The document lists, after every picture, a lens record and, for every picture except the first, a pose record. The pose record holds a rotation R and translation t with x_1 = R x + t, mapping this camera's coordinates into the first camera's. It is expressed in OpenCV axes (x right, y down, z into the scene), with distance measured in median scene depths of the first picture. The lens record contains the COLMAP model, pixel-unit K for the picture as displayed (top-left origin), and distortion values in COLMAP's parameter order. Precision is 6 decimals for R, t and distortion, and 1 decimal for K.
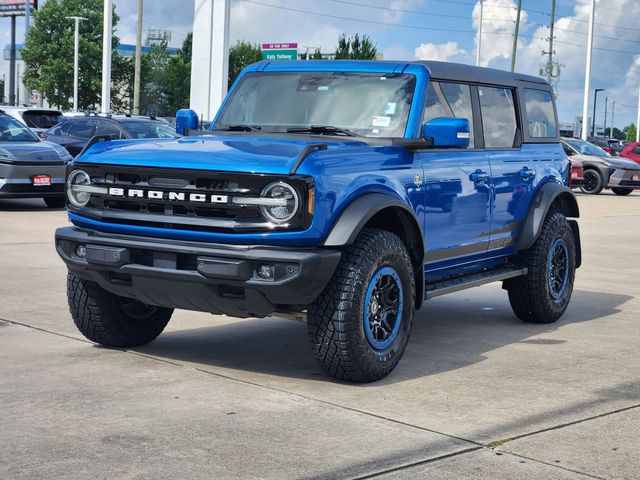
lens RADIAL K [[1265.4, 0, 320.0], [0, 1265.4, 240.0], [0, 0, 1]] dist [-0.575077, 4.943436]
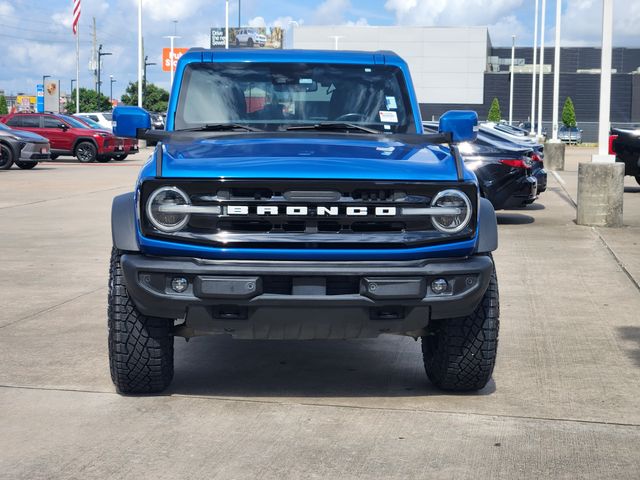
lens RADIAL K [[1265.4, 0, 320.0], [0, 1265.4, 240.0], [0, 0, 1]] dist [-0.575077, 4.943436]
pose [[0.819330, -0.082538, 0.567349, -0.614714], [0.066926, 0.996587, 0.048333, -0.057287], [-0.569402, -0.001630, 0.822058, 0.281569]]
